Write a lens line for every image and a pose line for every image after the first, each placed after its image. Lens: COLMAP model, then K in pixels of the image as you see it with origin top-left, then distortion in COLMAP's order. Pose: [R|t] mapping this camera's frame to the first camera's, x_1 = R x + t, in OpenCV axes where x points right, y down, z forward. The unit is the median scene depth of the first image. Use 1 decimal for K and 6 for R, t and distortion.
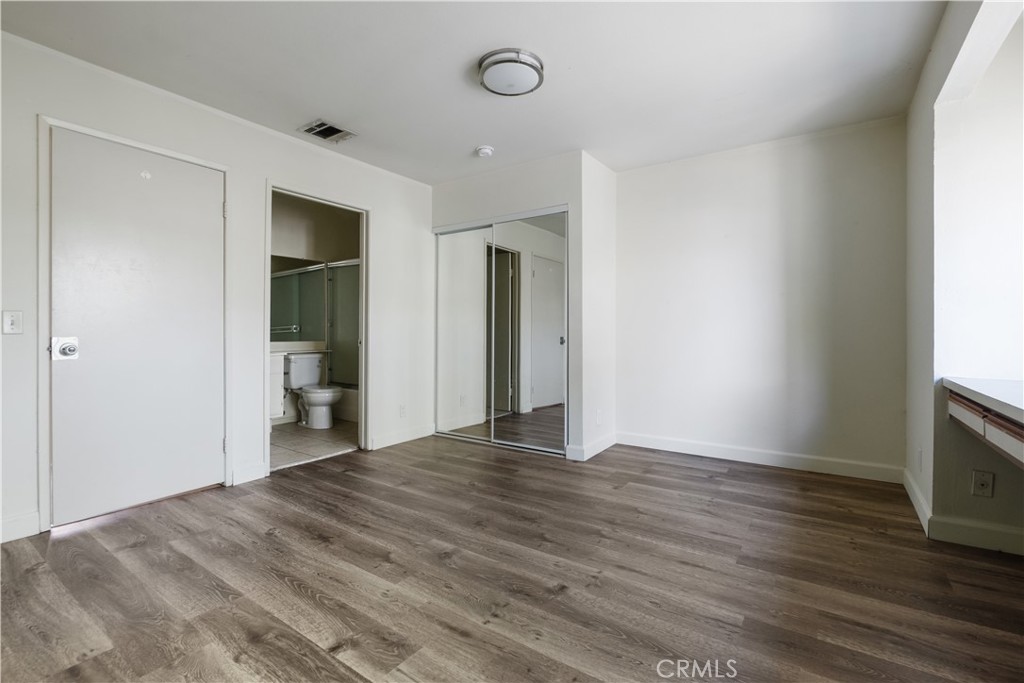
lens RADIAL K [[461.8, 0, 510.2], [0, 461.8, 336.2], [0, 0, 1]] dist [-0.003664, -0.000875]
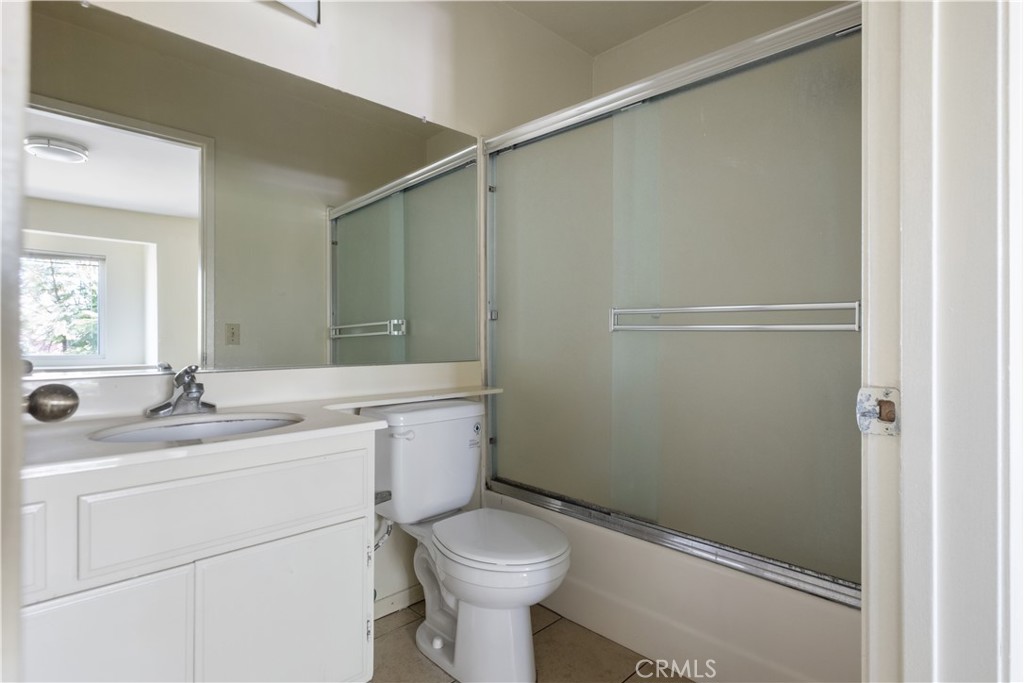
lens RADIAL K [[526.0, 0, 509.1], [0, 526.0, 335.9], [0, 0, 1]] dist [0.002137, 0.001054]
pose [[0.983368, 0.000366, -0.181625, -0.326773], [-0.002083, 0.999955, -0.009259, -0.006131], [0.181613, 0.009483, 0.983324, 0.649588]]
